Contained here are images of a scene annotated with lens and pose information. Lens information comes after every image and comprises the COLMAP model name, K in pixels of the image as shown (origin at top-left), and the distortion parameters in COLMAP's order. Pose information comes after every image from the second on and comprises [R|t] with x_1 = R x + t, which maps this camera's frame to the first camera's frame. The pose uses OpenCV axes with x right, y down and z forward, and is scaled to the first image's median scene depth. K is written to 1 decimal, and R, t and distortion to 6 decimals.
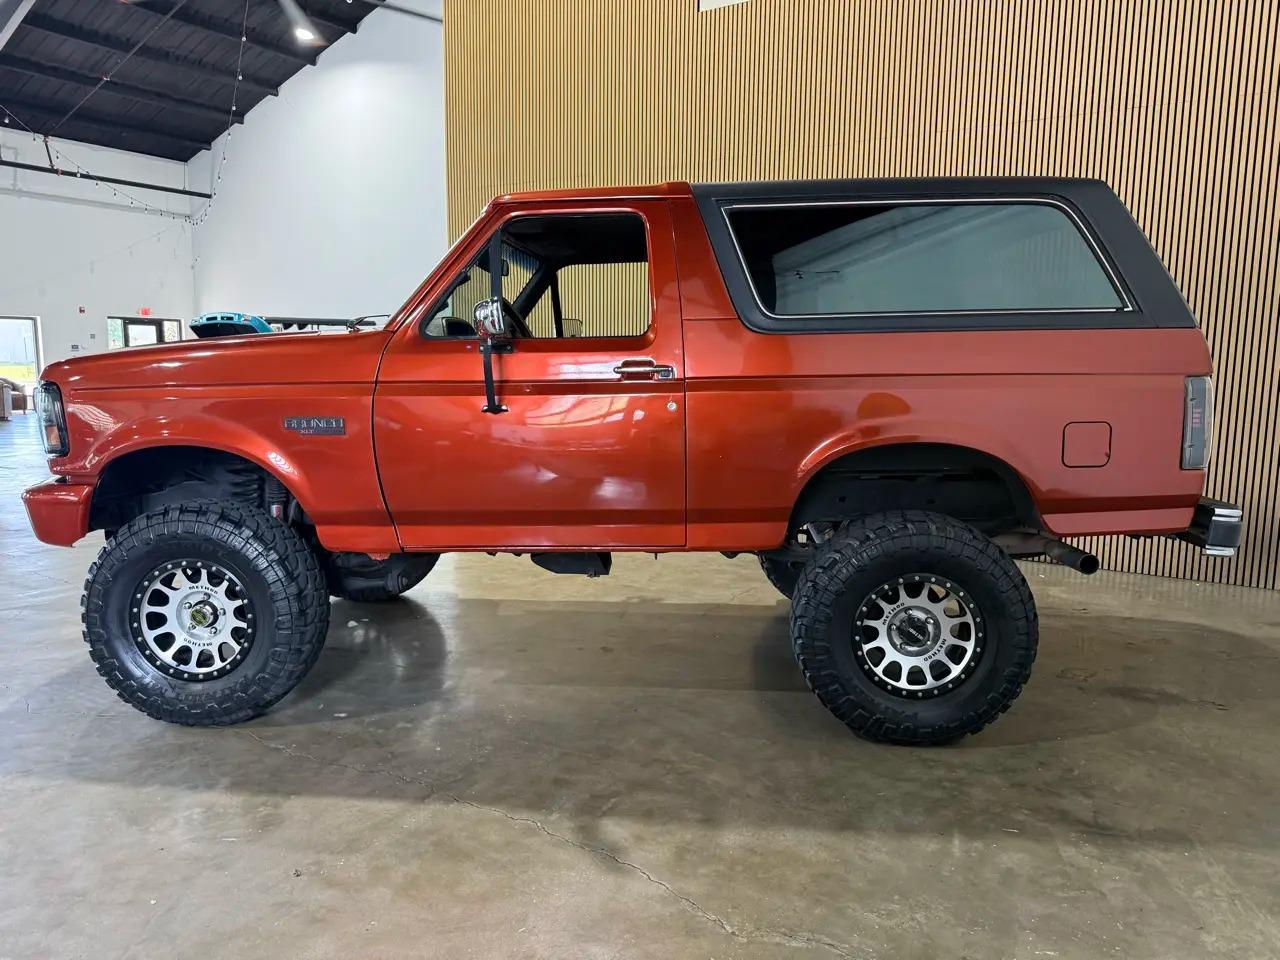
lens RADIAL K [[926.0, 0, 630.8], [0, 926.0, 480.1], [0, 0, 1]] dist [0.005144, -0.004833]
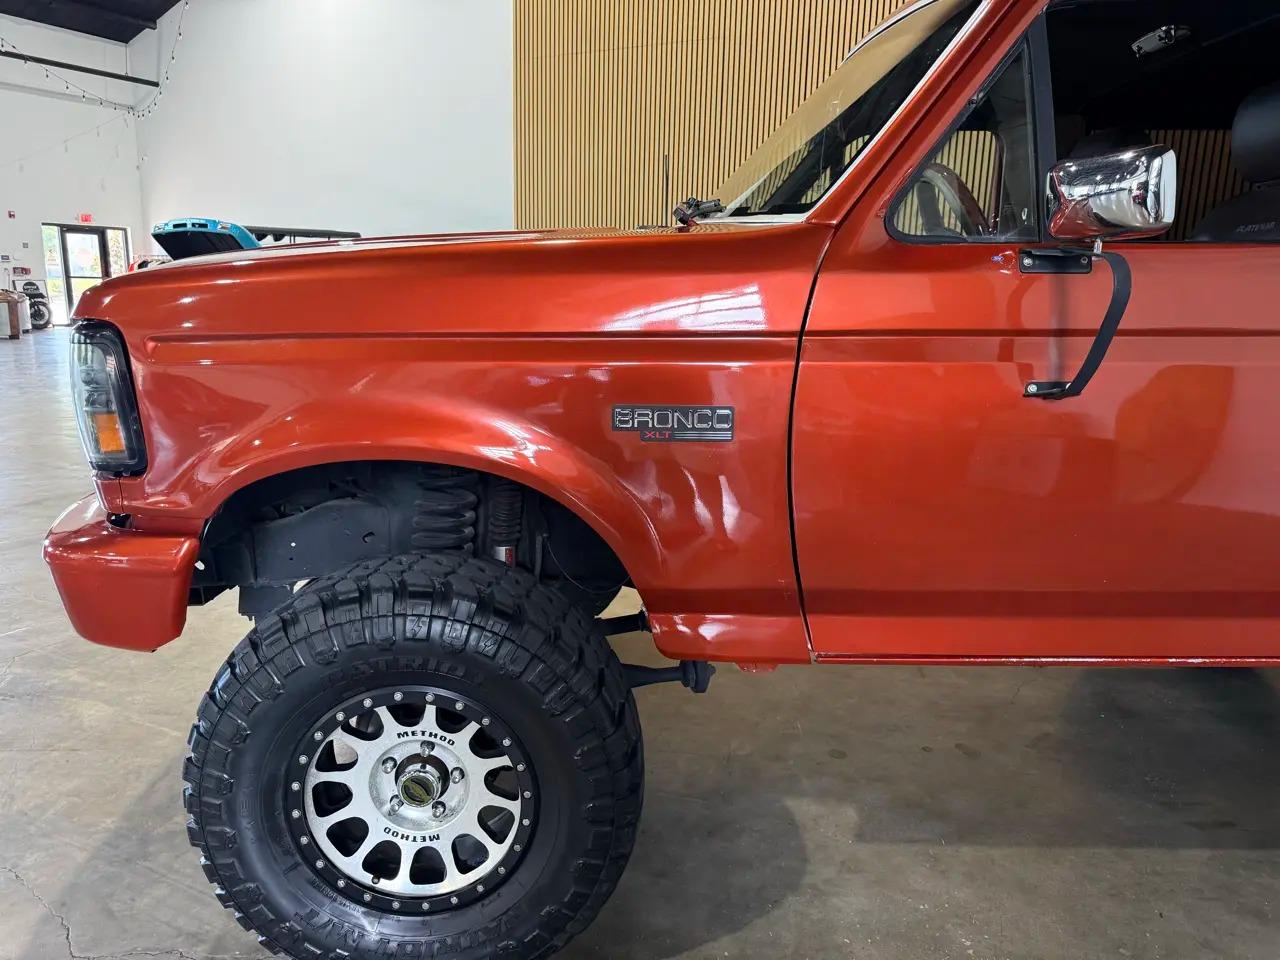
lens RADIAL K [[926.0, 0, 630.8], [0, 926.0, 480.1], [0, 0, 1]] dist [0.005144, -0.004833]
pose [[0.998322, 0.003267, 0.057807, -0.379600], [-0.007952, 0.996682, 0.081001, -0.064123], [-0.057351, -0.081325, 0.995036, 0.502122]]
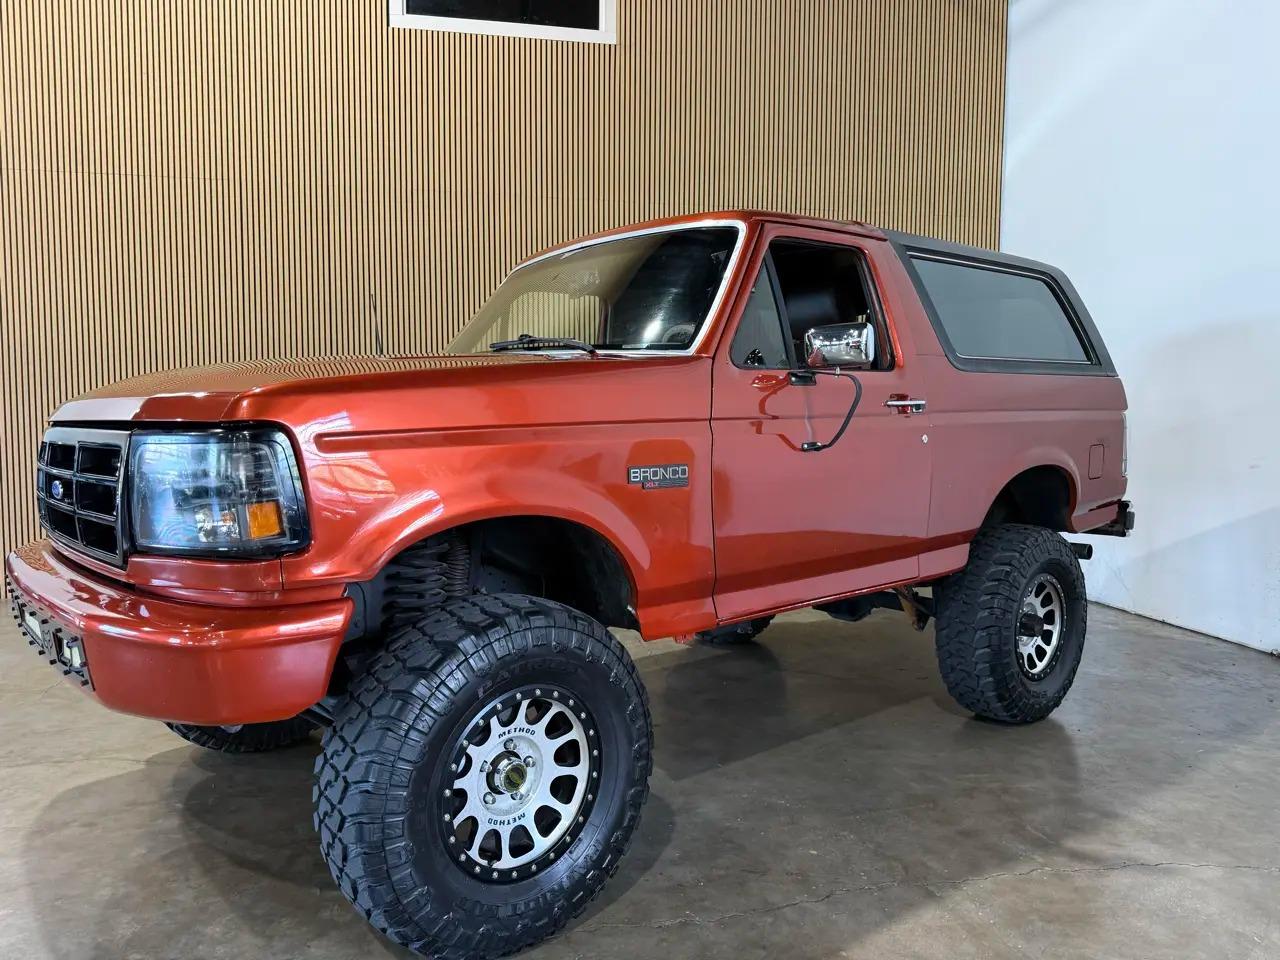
lens RADIAL K [[926.0, 0, 630.8], [0, 926.0, 480.1], [0, 0, 1]] dist [0.005144, -0.004833]
pose [[0.723183, -0.046646, 0.689080, -0.847477], [0.098504, 0.994483, -0.036060, -0.028721], [-0.683596, 0.093955, 0.723788, 0.453950]]
